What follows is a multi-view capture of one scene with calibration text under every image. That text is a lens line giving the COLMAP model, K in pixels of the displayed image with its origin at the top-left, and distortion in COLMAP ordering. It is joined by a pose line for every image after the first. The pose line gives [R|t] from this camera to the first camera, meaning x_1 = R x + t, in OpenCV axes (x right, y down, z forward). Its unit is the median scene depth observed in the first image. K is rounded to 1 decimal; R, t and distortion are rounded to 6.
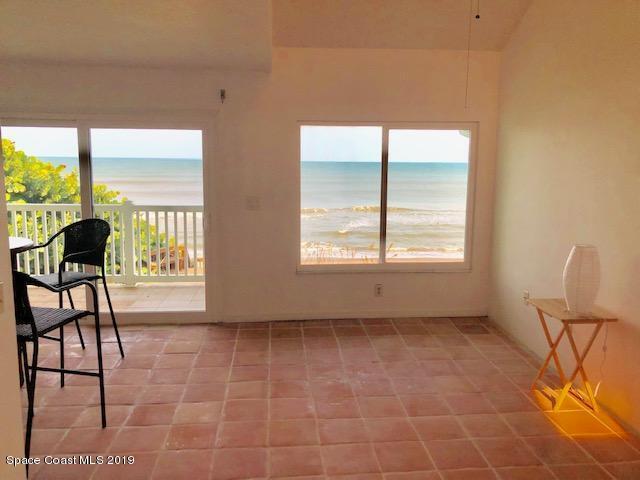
lens RADIAL K [[526.1, 0, 319.0], [0, 526.1, 239.2], [0, 0, 1]] dist [-0.001553, 0.005404]
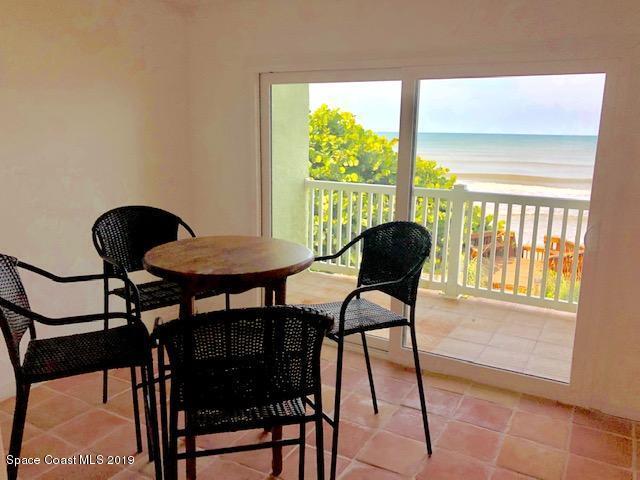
lens RADIAL K [[526.1, 0, 319.0], [0, 526.1, 240.3], [0, 0, 1]] dist [-0.001553, 0.005404]
pose [[0.824315, 0.114144, -0.554506, -0.098405], [-0.087818, 0.993389, 0.073939, -0.031416], [0.559279, -0.012254, 0.828889, 0.249322]]
